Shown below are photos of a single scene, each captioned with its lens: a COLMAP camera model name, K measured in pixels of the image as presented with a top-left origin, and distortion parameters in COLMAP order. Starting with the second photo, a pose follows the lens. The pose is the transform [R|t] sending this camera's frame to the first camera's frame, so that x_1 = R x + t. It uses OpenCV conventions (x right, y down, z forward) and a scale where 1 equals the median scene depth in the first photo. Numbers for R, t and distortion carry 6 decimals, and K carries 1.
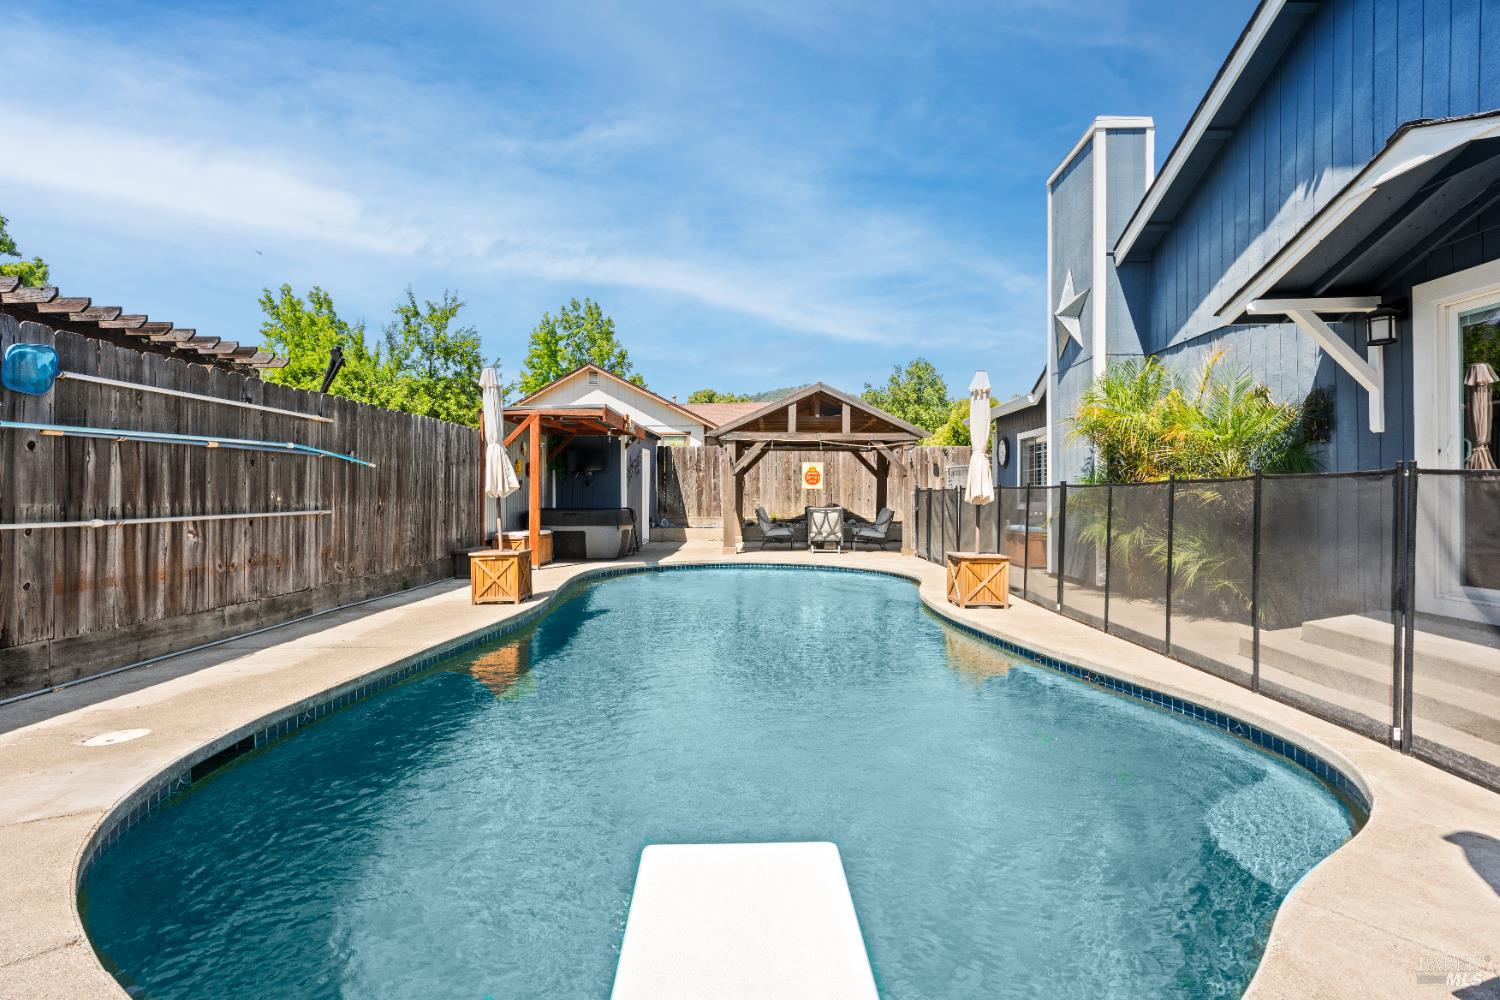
lens RADIAL K [[753.5, 0, 749.3], [0, 753.5, 496.0], [0, 0, 1]] dist [-0.001440, -0.001864]
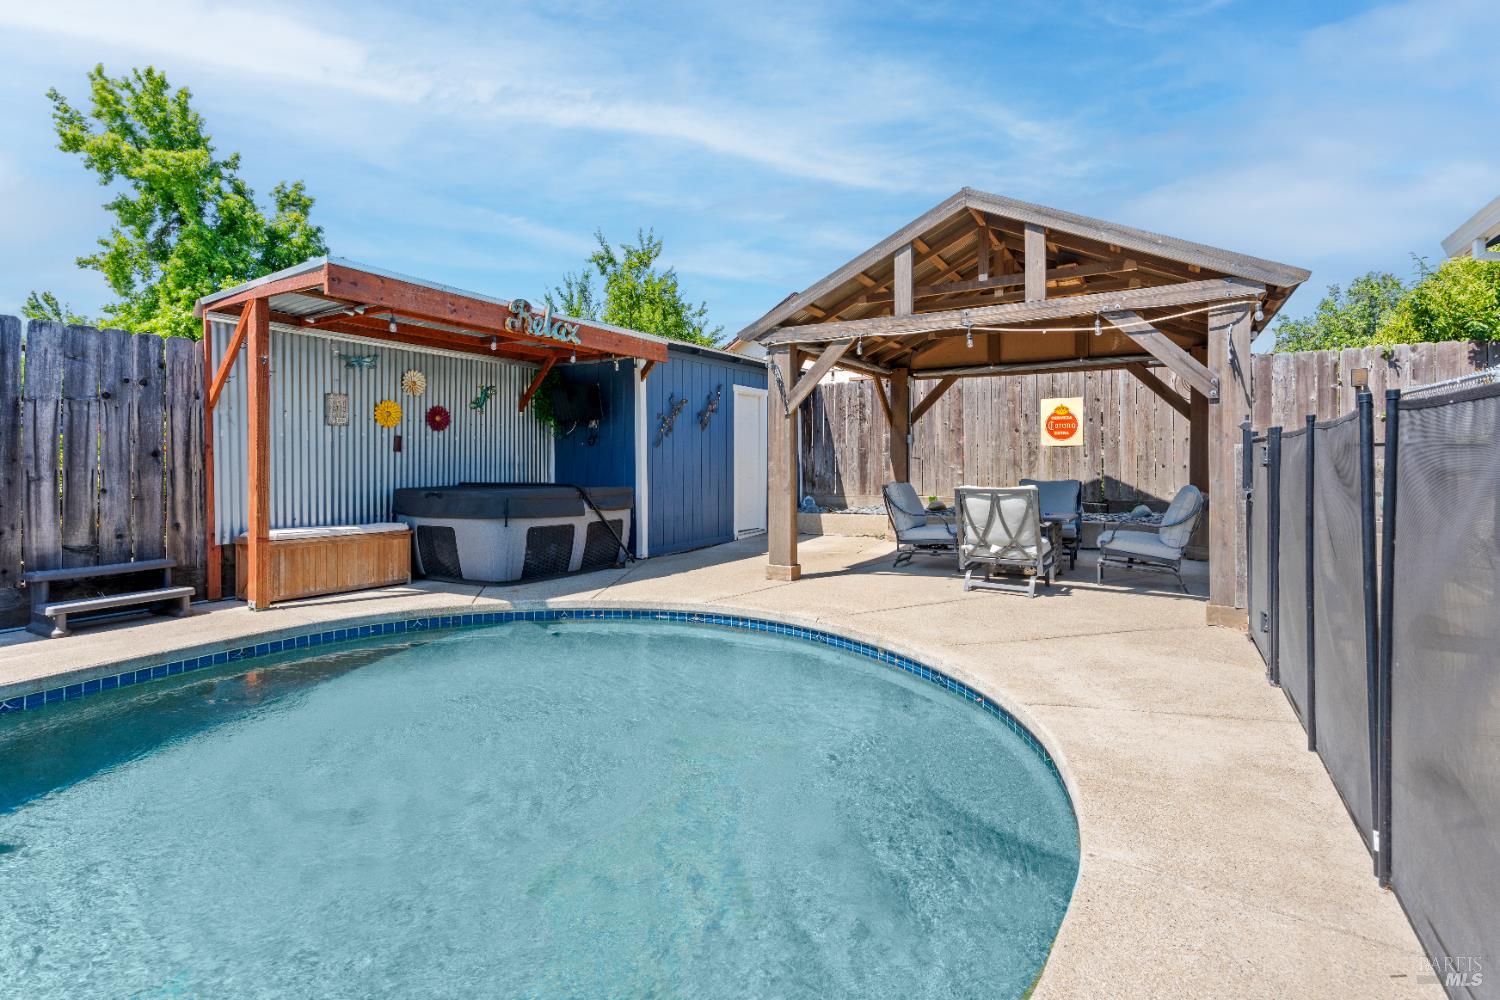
lens RADIAL K [[669.5, 0, 772.5], [0, 669.5, 451.1], [0, 0, 1]] dist [0.003676, 0.000132]
pose [[0.867116, -0.013775, -0.497916, 0.180087], [0.004840, 0.999803, -0.019230, 0.002656], [0.498083, 0.014265, 0.867012, 0.607436]]
